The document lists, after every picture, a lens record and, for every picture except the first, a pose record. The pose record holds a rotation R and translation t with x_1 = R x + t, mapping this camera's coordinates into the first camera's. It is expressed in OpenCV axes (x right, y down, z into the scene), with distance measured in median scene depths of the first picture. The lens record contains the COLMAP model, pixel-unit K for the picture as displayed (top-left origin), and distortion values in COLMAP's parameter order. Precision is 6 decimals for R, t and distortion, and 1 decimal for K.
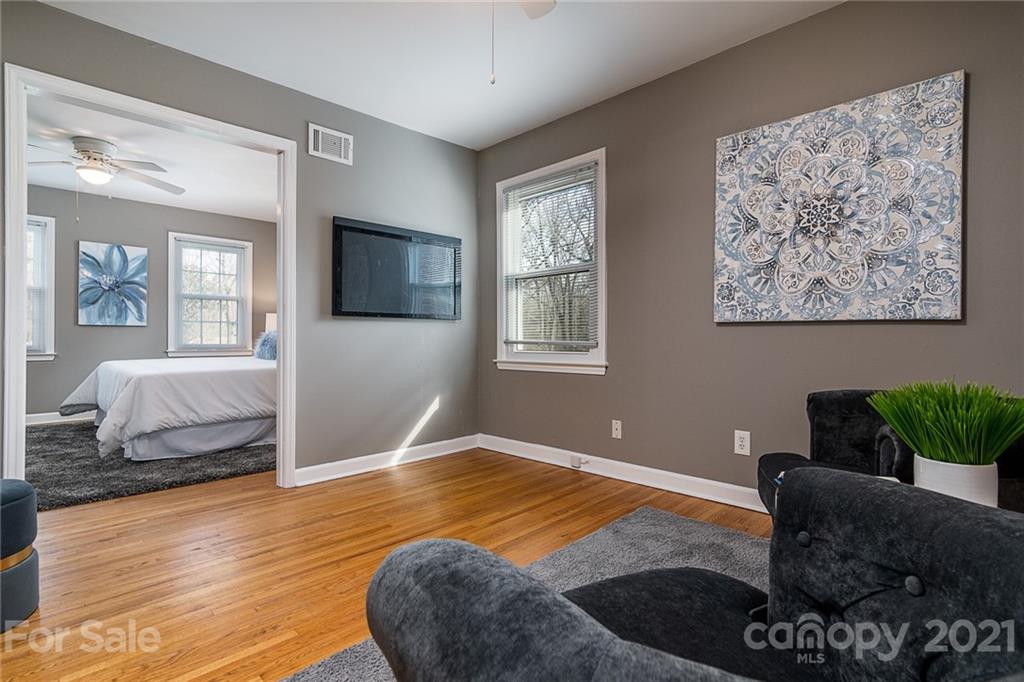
lens RADIAL K [[504.0, 0, 514.3], [0, 504.0, 338.1], [0, 0, 1]] dist [-0.002177, -0.001533]
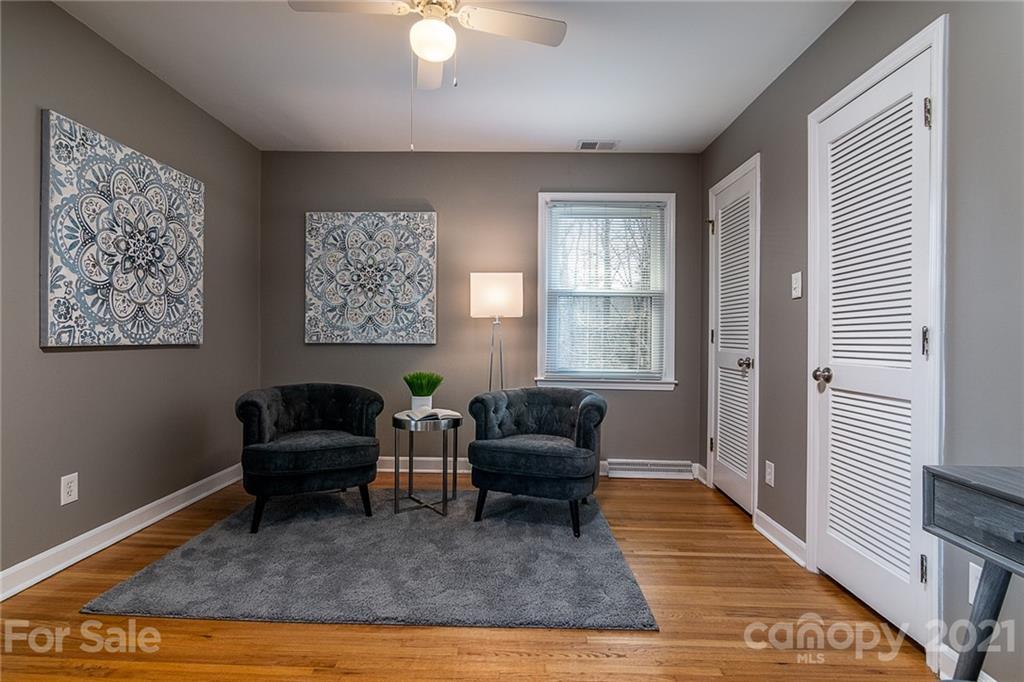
lens RADIAL K [[504.0, 0, 509.5], [0, 504.0, 334.9], [0, 0, 1]] dist [-0.002177, -0.001533]
pose [[-0.692643, -0.006042, 0.721256, -0.701125], [-0.007712, 0.999970, 0.000972, -0.059998], [-0.721240, -0.004889, -0.692668, 1.108567]]
